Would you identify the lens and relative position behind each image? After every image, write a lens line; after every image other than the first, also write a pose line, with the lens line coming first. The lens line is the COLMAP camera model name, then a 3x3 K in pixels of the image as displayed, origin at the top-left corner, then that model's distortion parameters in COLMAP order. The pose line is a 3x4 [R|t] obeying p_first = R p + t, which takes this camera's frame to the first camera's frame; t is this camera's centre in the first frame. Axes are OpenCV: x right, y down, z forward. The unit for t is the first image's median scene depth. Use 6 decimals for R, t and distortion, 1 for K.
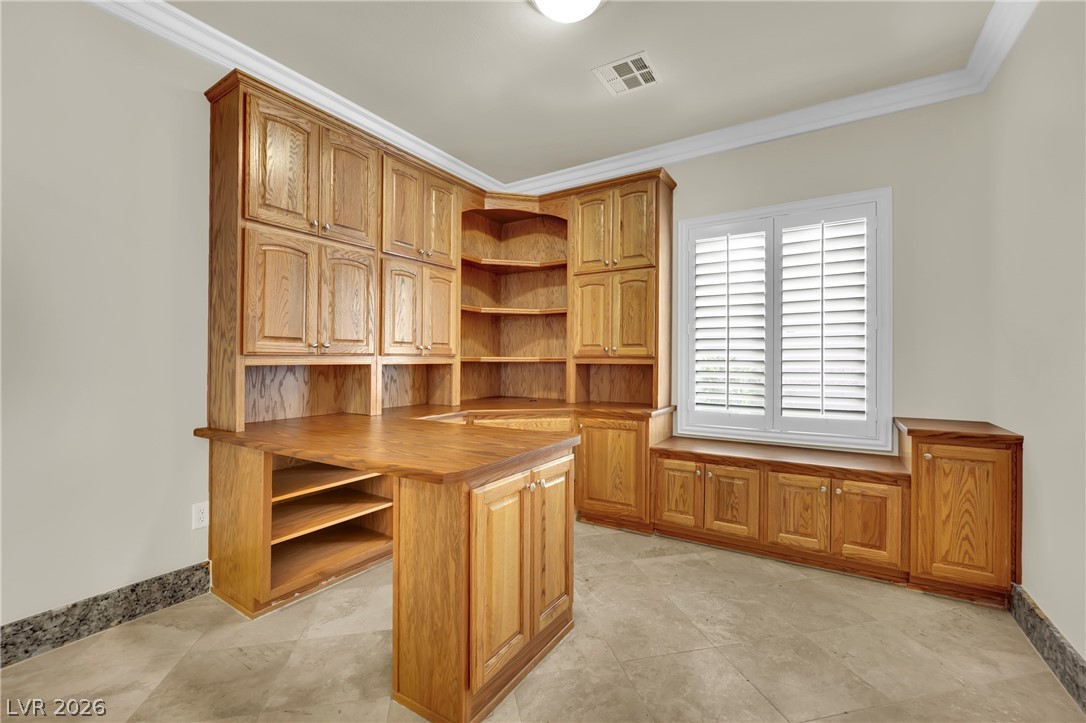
lens RADIAL K [[471.6, 0, 544.0], [0, 471.6, 363.1], [0, 0, 1]] dist [0.021474, 0.000184]
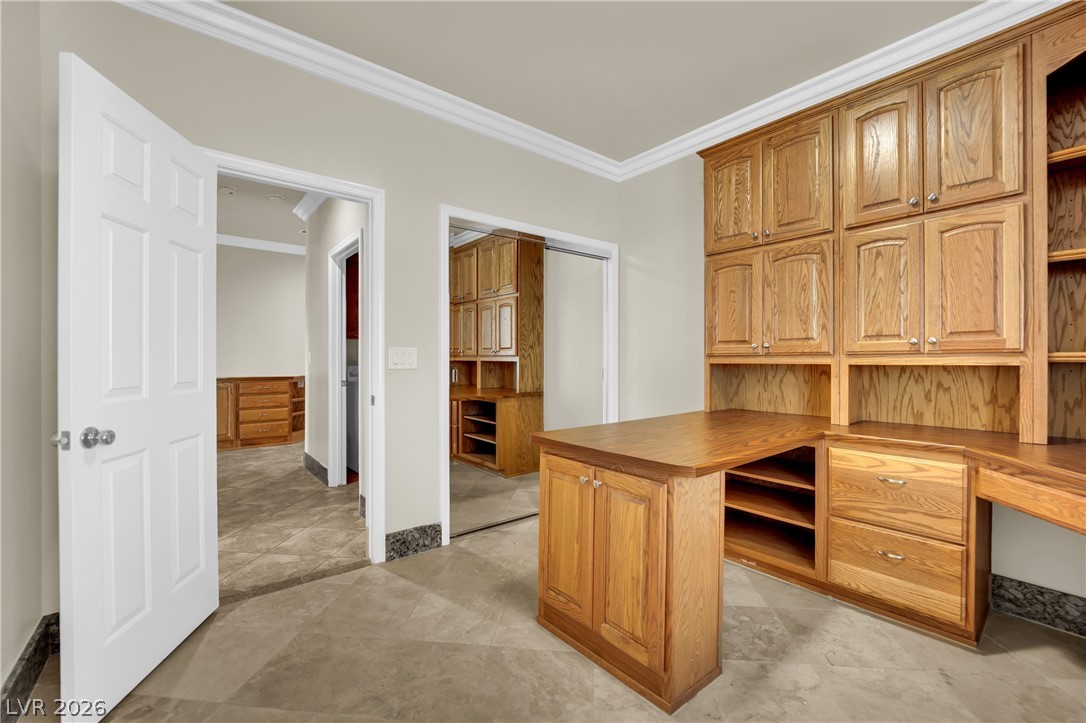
lens RADIAL K [[471.6, 0, 545.3], [0, 471.6, 362.0], [0, 0, 1]] dist [0.021474, 0.000184]
pose [[-0.335100, 0.005121, -0.942169, 0.672987], [-0.003552, 0.999971, 0.006698, -0.005905], [0.942176, 0.005591, -0.335072, 0.856317]]
